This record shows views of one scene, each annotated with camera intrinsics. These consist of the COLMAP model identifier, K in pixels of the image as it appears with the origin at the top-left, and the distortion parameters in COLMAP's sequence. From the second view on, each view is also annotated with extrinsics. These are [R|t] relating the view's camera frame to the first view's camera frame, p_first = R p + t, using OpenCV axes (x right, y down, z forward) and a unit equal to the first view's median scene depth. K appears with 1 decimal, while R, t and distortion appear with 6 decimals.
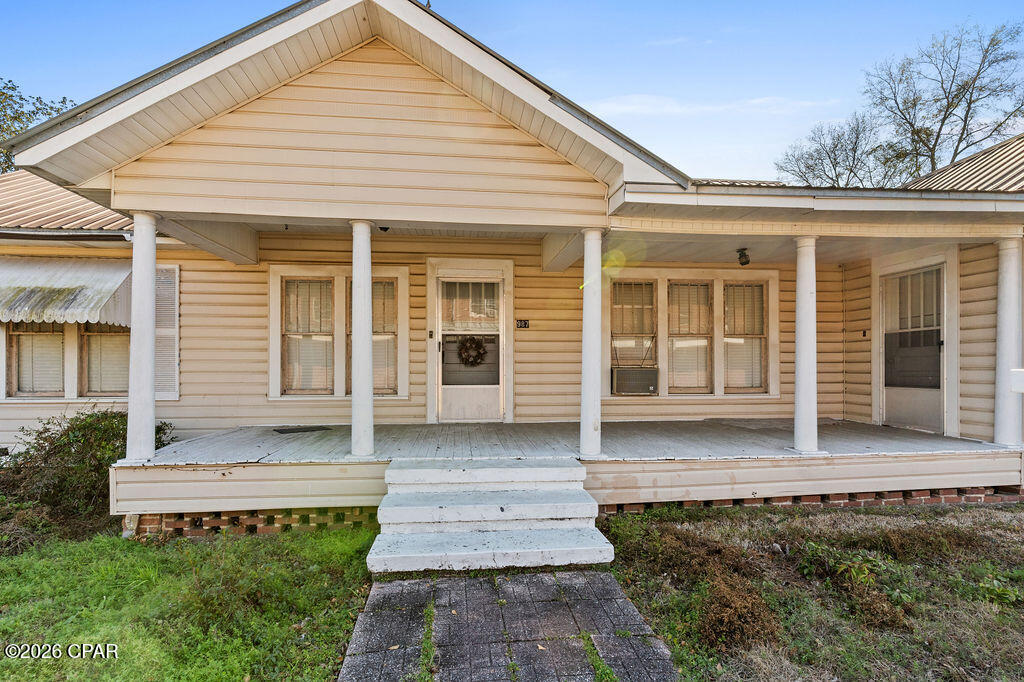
lens RADIAL K [[508.6, 0, 506.5], [0, 508.6, 365.1], [0, 0, 1]] dist [0.003666, 0.000527]
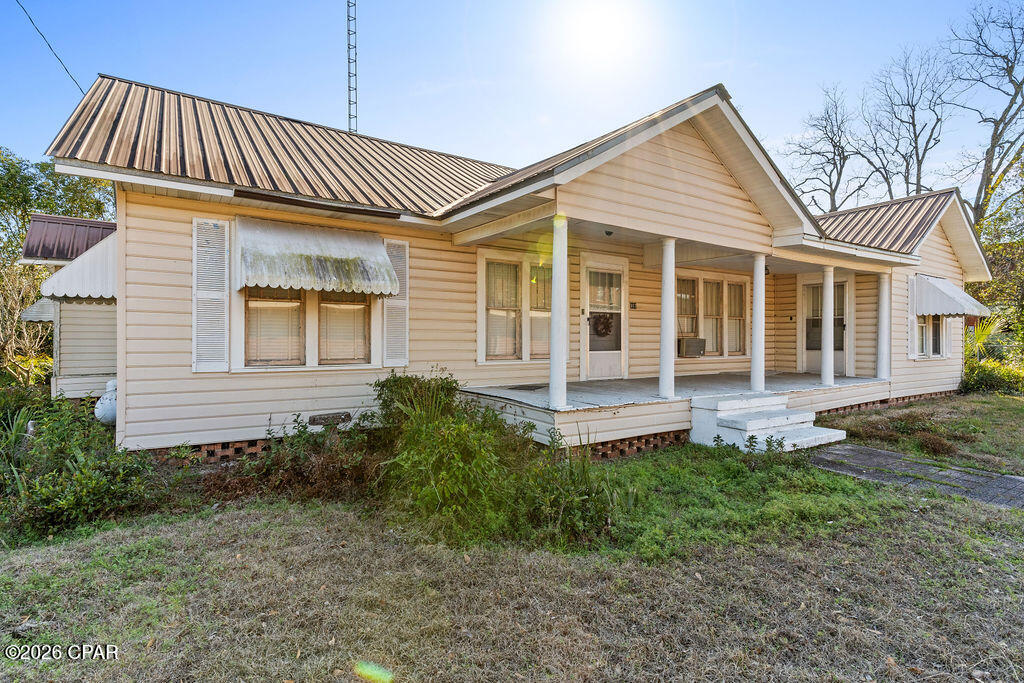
lens RADIAL K [[517.8, 0, 512.0], [0, 517.8, 341.5], [0, 0, 1]] dist [0.000423, 0.000109]
pose [[0.885859, 0.001770, 0.463951, -0.908442], [-0.007563, 0.999915, 0.010626, 0.002662], [-0.463893, -0.012922, 0.885797, -0.076309]]
